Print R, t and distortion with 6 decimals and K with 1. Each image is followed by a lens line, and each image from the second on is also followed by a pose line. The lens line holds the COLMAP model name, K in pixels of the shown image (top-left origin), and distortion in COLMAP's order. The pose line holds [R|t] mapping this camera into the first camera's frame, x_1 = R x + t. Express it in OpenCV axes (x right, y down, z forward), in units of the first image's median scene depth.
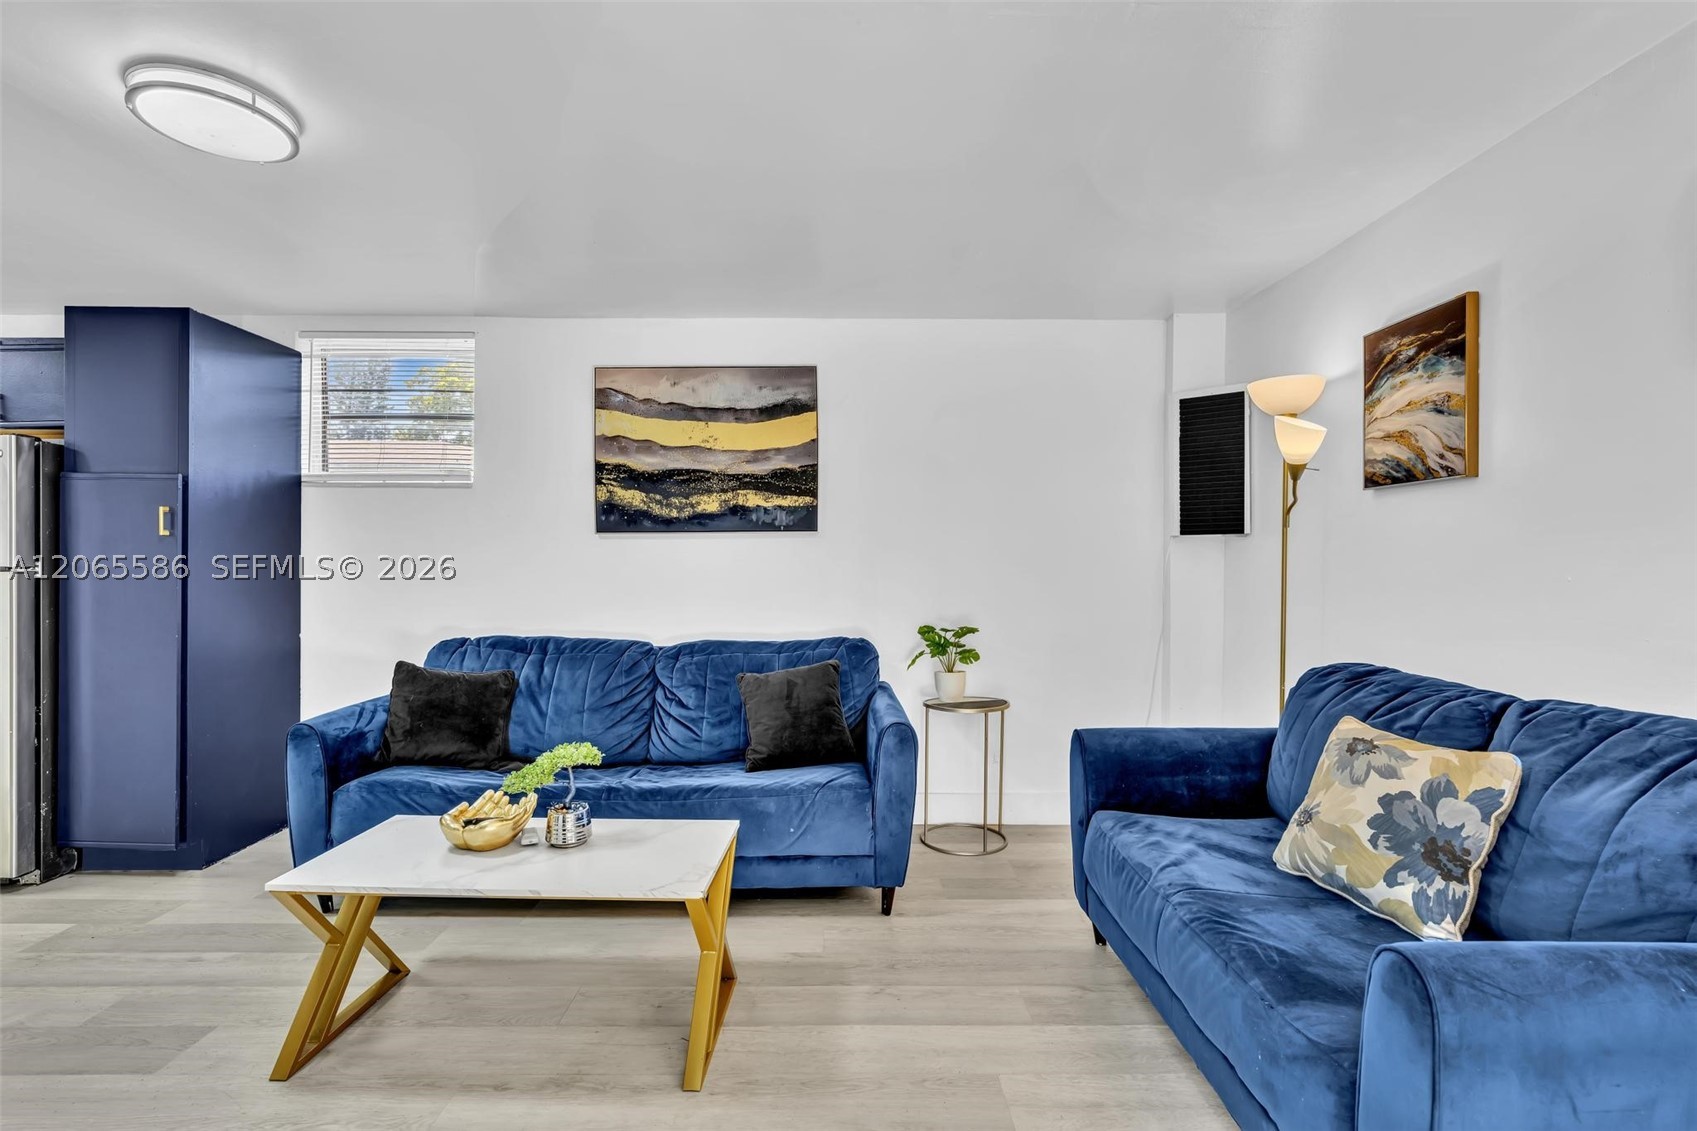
lens RADIAL K [[763.8, 0, 855.1], [0, 763.8, 562.2], [0, 0, 1]] dist [-0.000936, 0.000226]
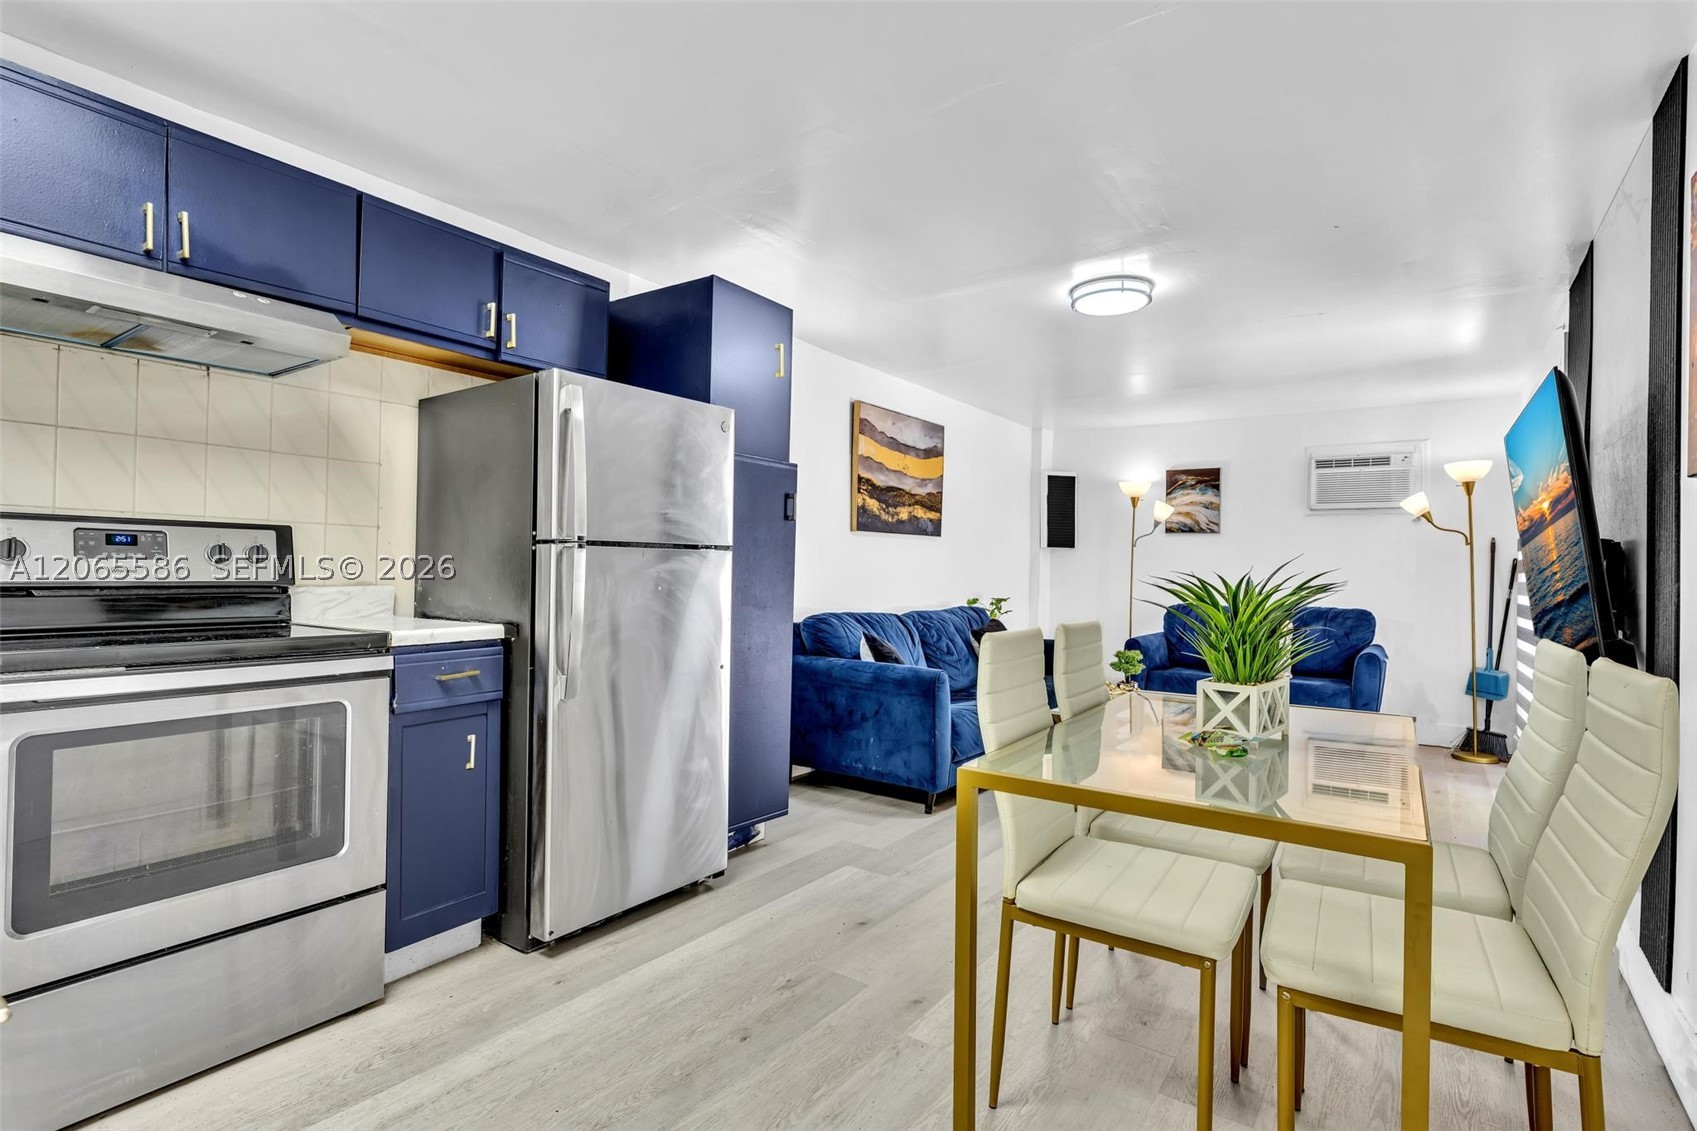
lens RADIAL K [[763.8, 0, 864.2], [0, 763.8, 572.6], [0, 0, 1]] dist [-0.000936, 0.000226]
pose [[0.600790, 0.006144, 0.799384, -1.351262], [-0.018425, 0.999811, 0.006163, 0.023988], [-0.799195, -0.018432, 0.600789, 0.219069]]
